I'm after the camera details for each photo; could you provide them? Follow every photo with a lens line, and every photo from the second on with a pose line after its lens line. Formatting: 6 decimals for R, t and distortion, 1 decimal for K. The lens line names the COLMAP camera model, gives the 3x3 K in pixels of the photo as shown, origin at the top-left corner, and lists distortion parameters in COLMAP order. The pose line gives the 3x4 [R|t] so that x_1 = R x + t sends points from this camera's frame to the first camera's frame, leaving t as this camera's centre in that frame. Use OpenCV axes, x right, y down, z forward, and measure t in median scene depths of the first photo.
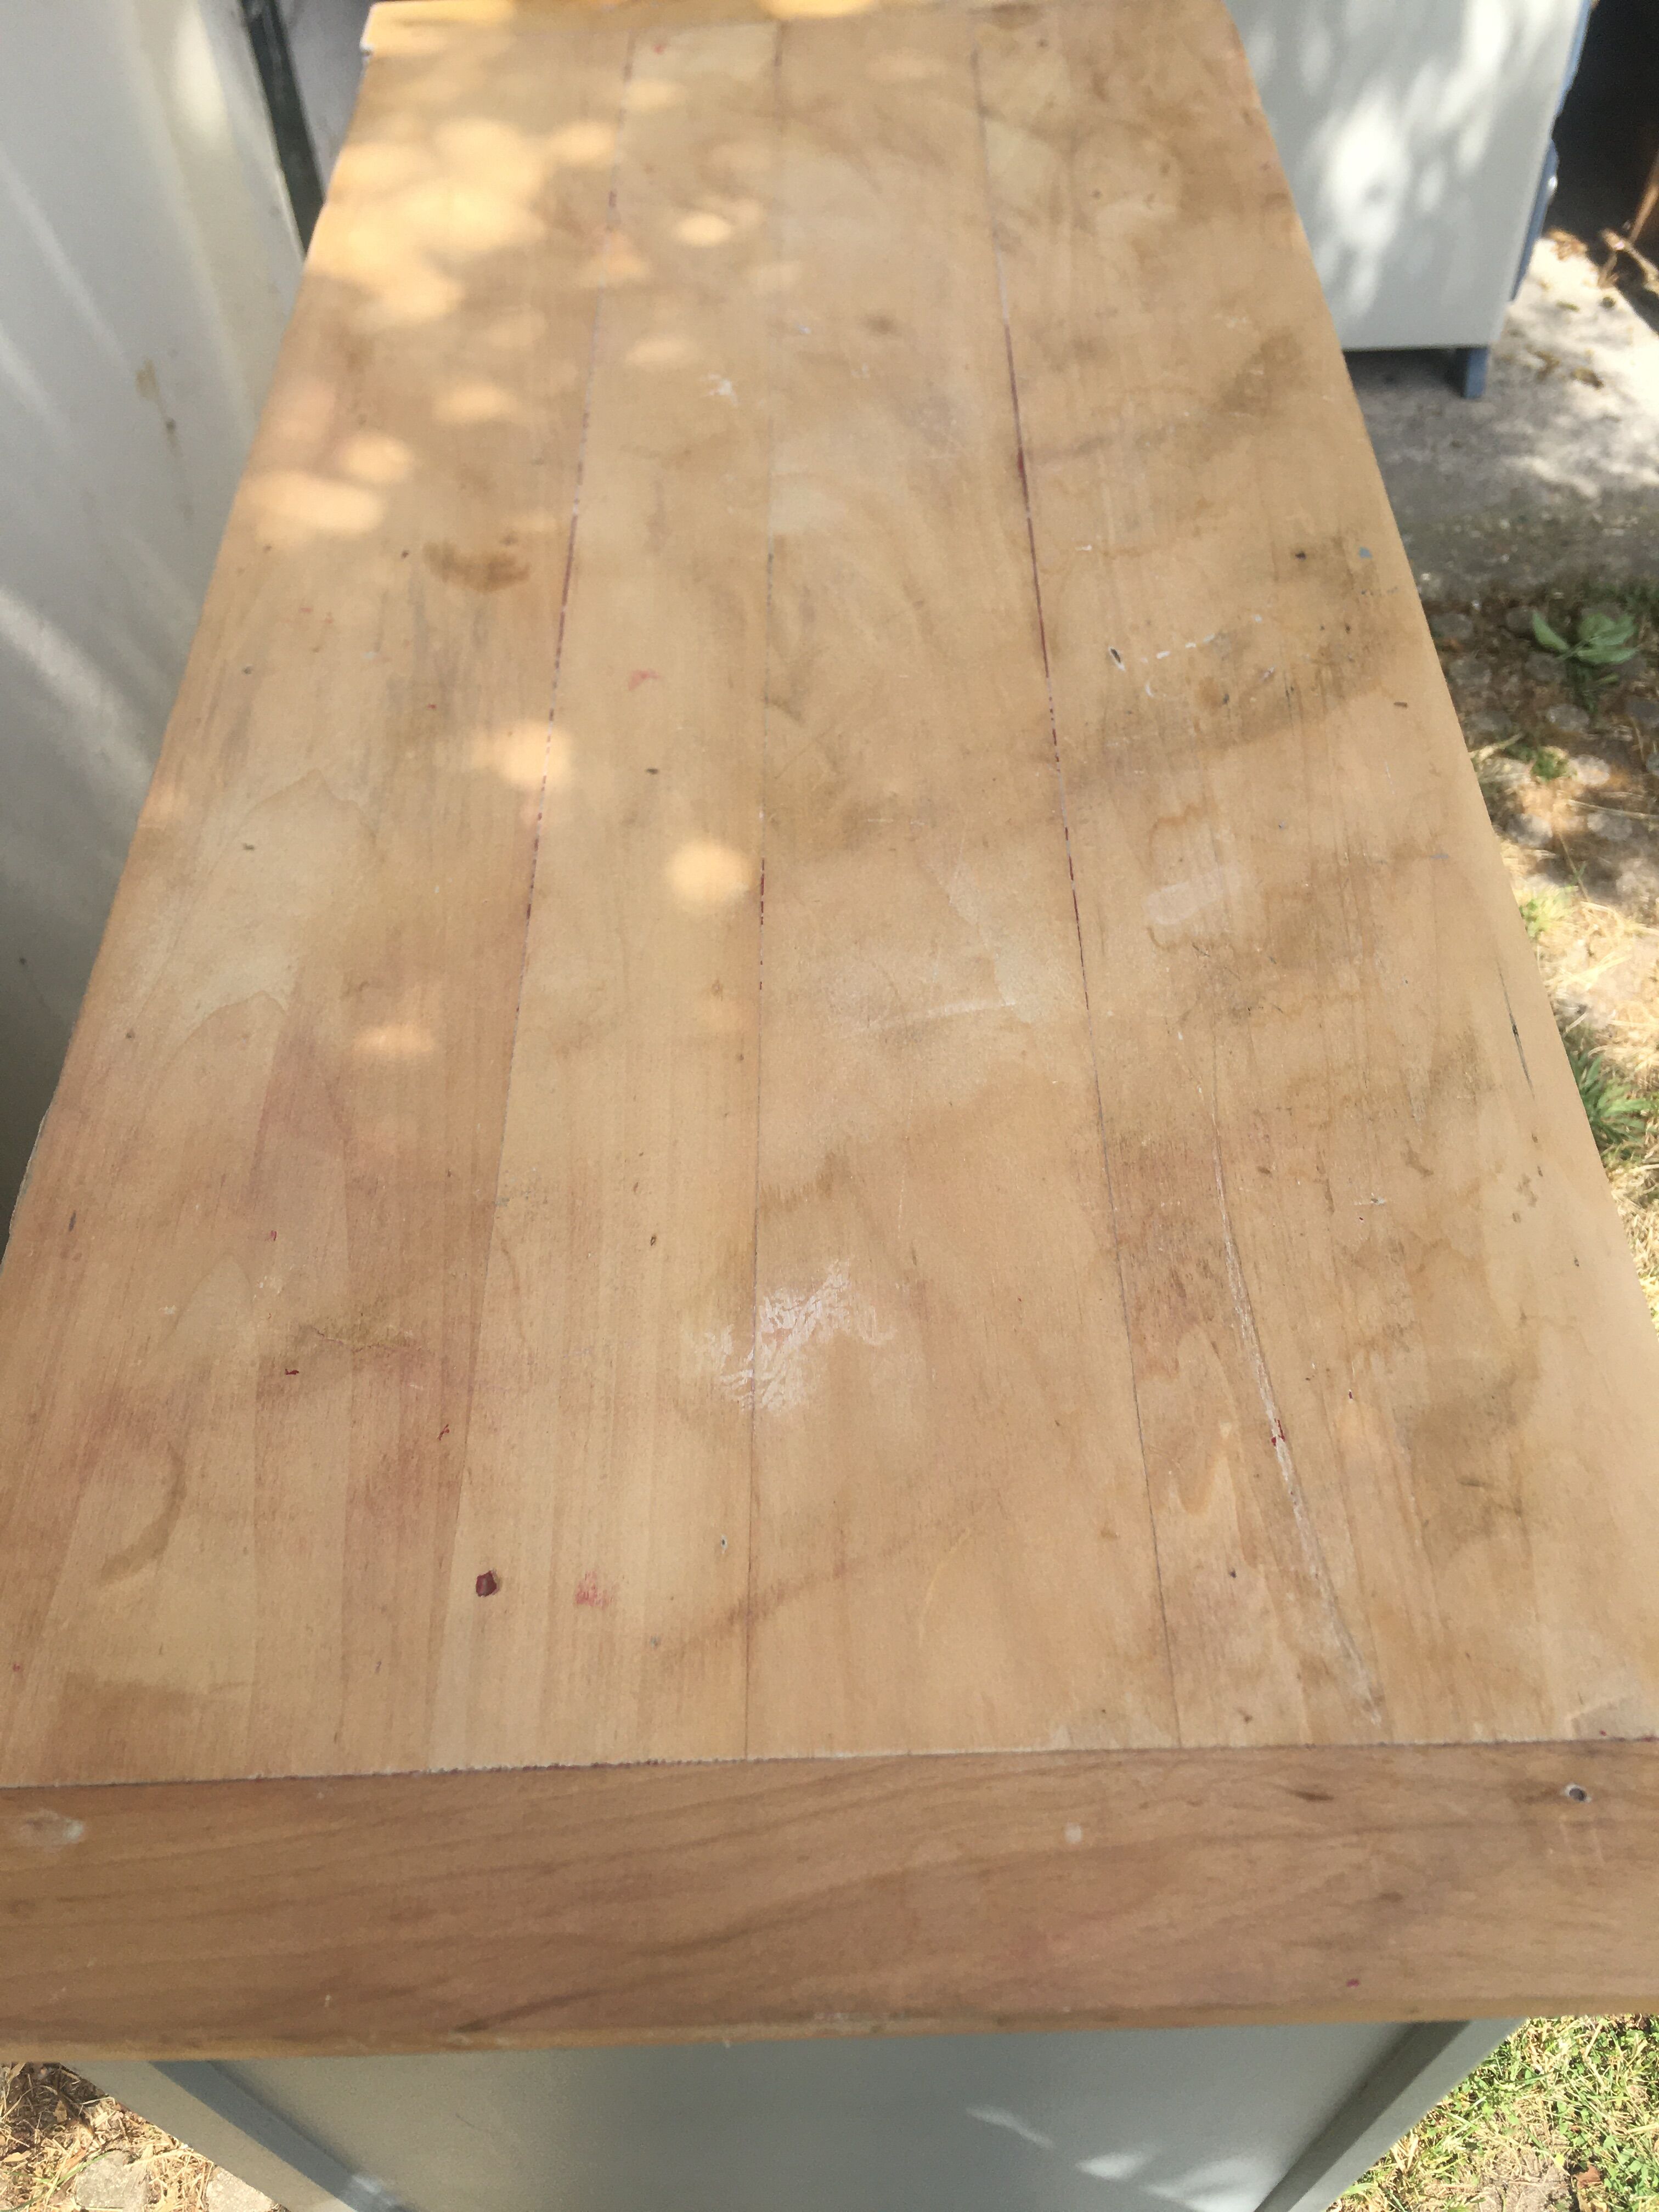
lens RADIAL K [[1874.4, 0, 829.5], [0, 1874.4, 1106.0], [0, 0, 1]] dist [0.049571, -0.097084]
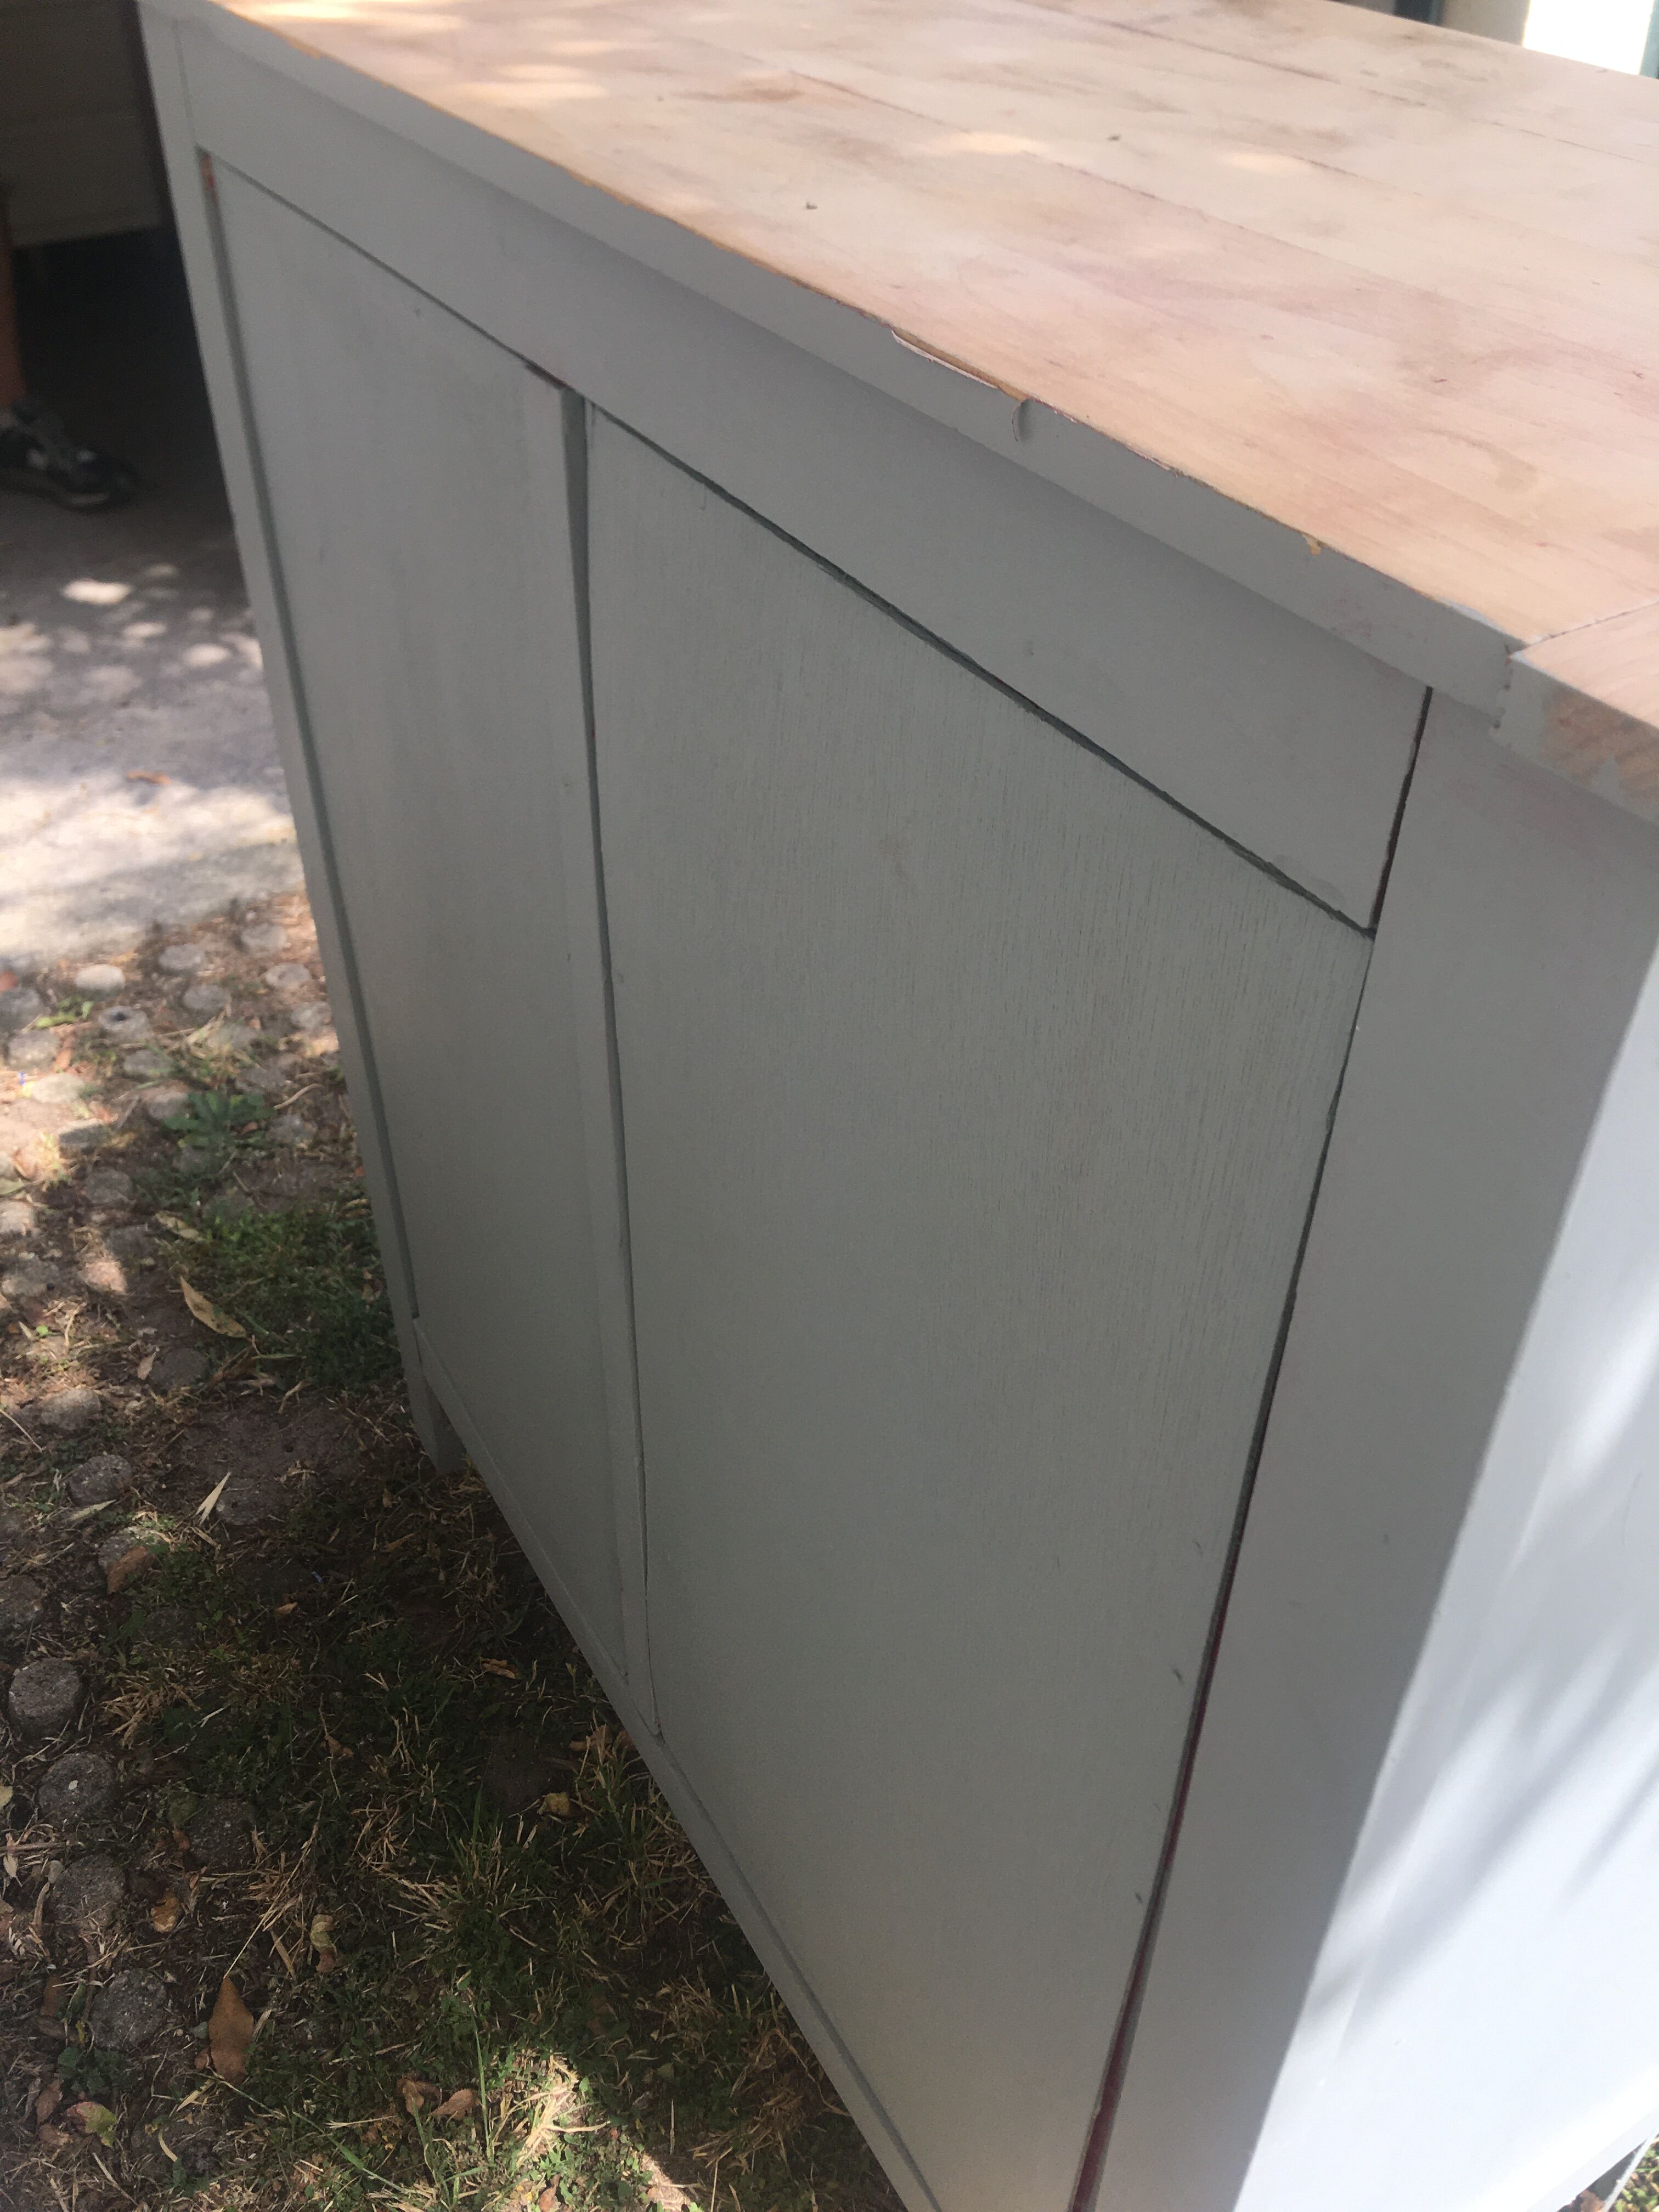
lens RADIAL K [[1887.6, 0, 829.5], [0, 1887.6, 1106.0], [0, 0, 1]] dist [0.078068, -0.148453]
pose [[0.863243, -0.277580, 0.421618, -0.926174], [0.373517, 0.913080, -0.163617, 0.453619], [-0.339554, 0.298723, 0.891890, 0.402686]]
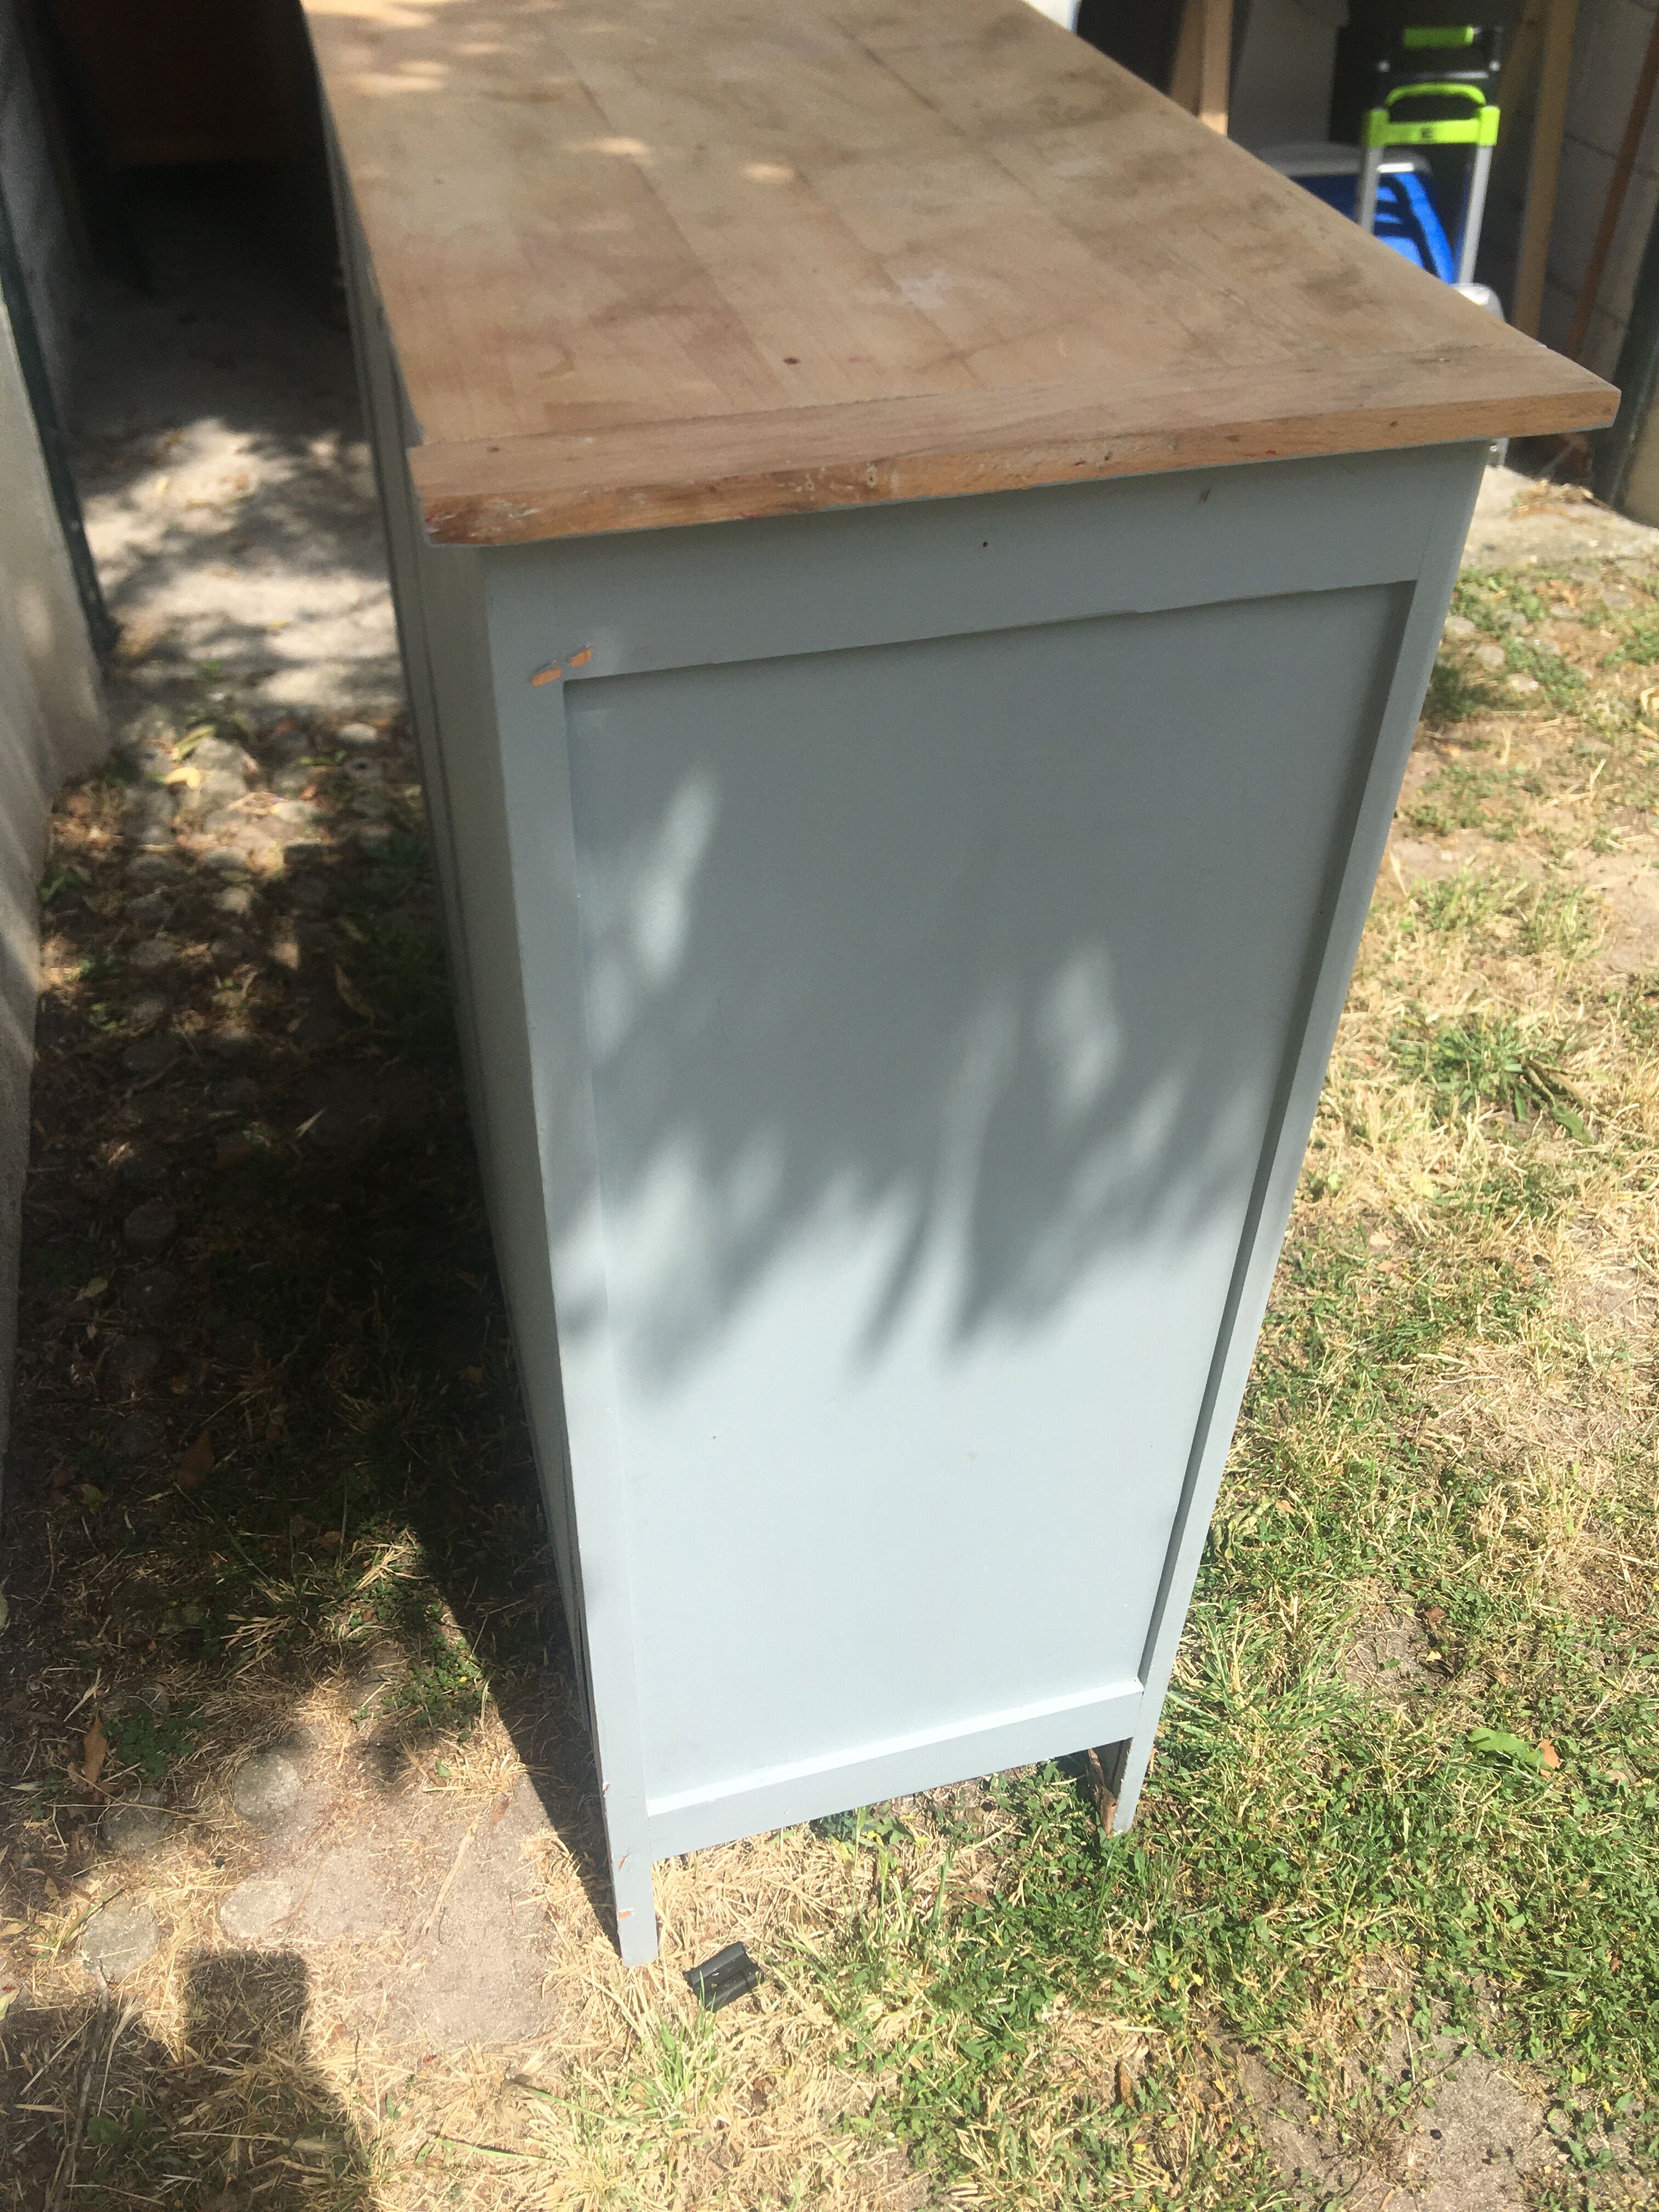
lens RADIAL K [[1887.6, 0, 829.5], [0, 1887.6, 1106.0], [0, 0, 1]] dist [0.078068, -0.148453]
pose [[0.966399, -0.116827, 0.228963, -0.513786], [0.159330, 0.971242, -0.176924, 1.001032], [-0.201709, 0.207460, 0.957222, -0.351418]]
